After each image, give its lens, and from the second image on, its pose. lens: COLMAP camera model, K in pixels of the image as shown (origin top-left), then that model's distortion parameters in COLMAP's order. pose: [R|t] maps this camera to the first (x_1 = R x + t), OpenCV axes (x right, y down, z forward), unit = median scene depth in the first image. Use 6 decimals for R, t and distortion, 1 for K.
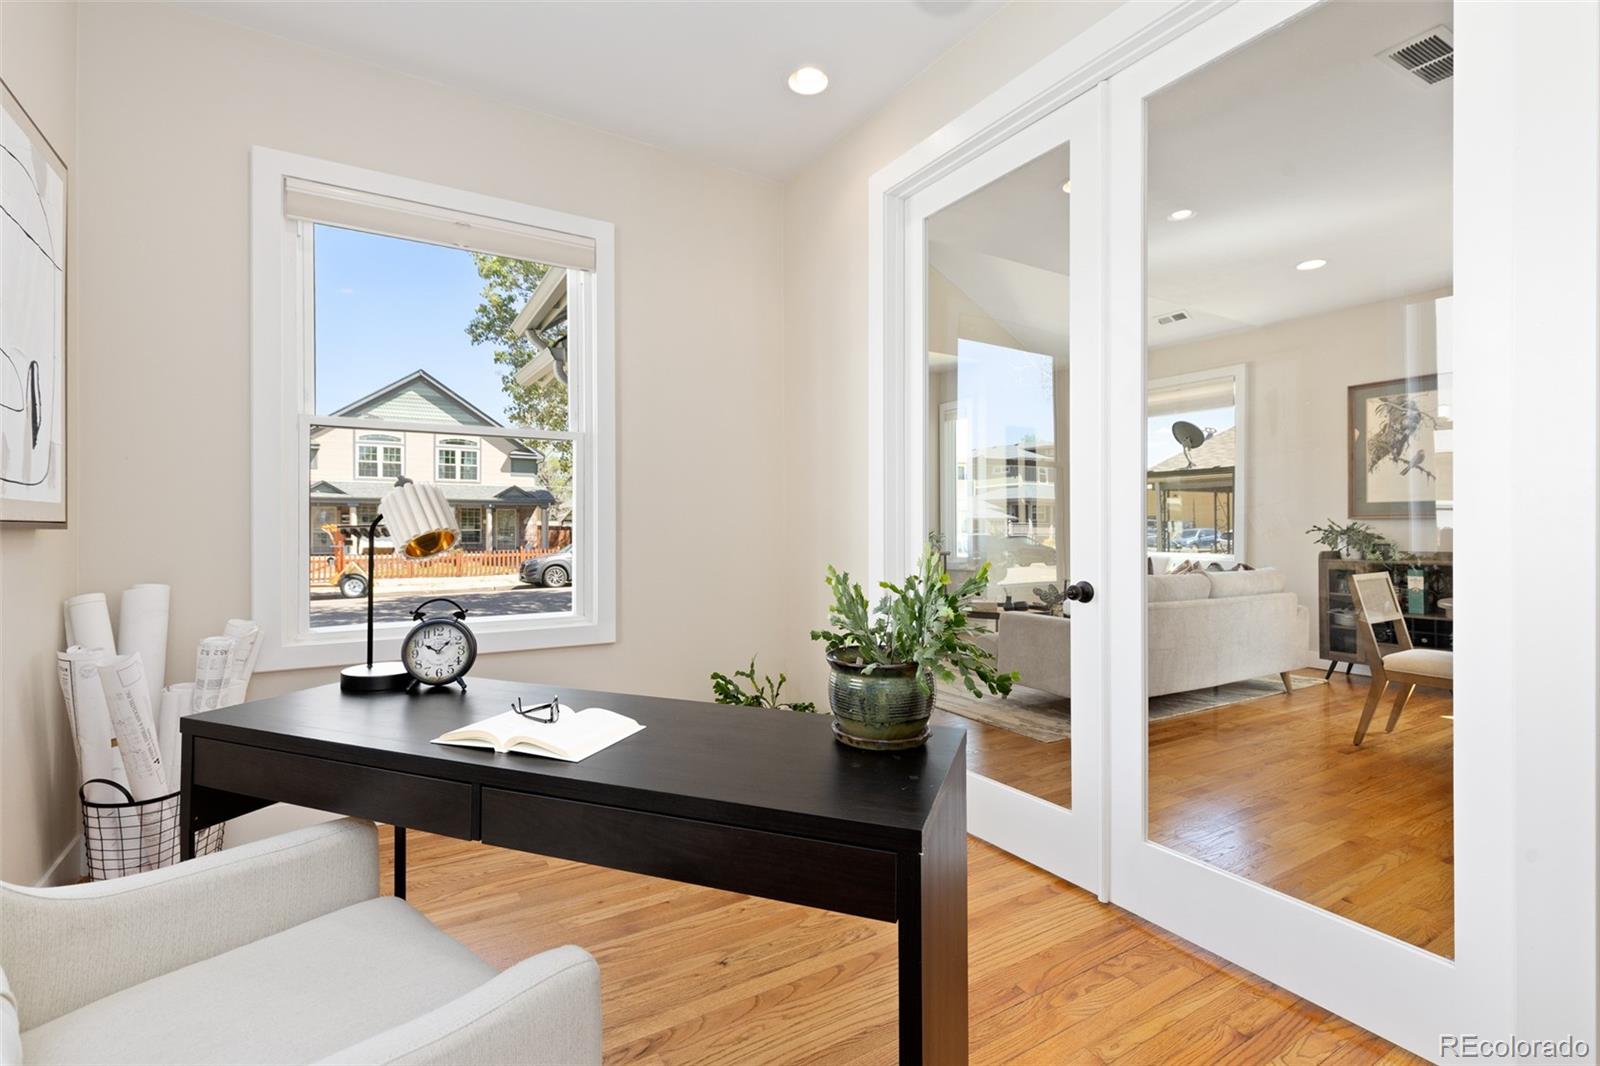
lens RADIAL K [[736.3, 0, 799.9], [0, 736.3, 533.9], [0, 0, 1]] dist [0.005726, 0.000340]
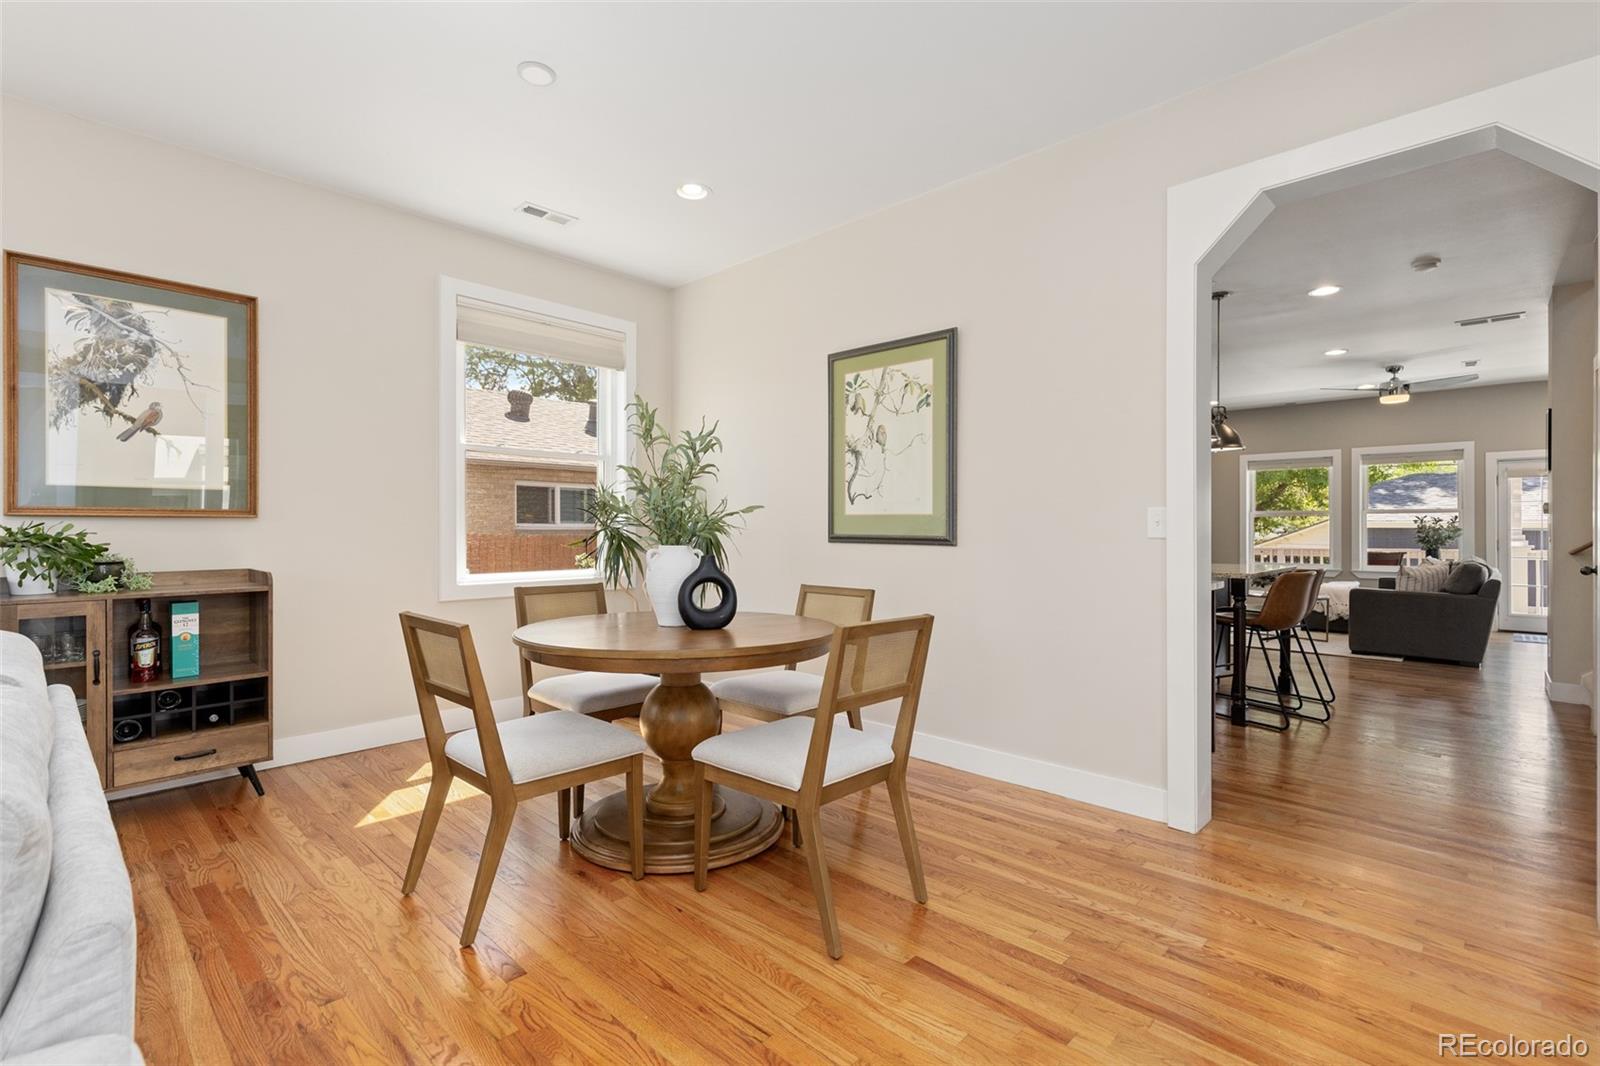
lens RADIAL K [[736.3, 0, 802.5], [0, 736.3, 531.2], [0, 0, 1]] dist [0.005726, 0.000340]
pose [[-0.251357, -0.014402, 0.967787, 0.120585], [-0.011165, 0.999866, 0.011980, -0.021756], [-0.967830, -0.007794, -0.251484, 0.630993]]
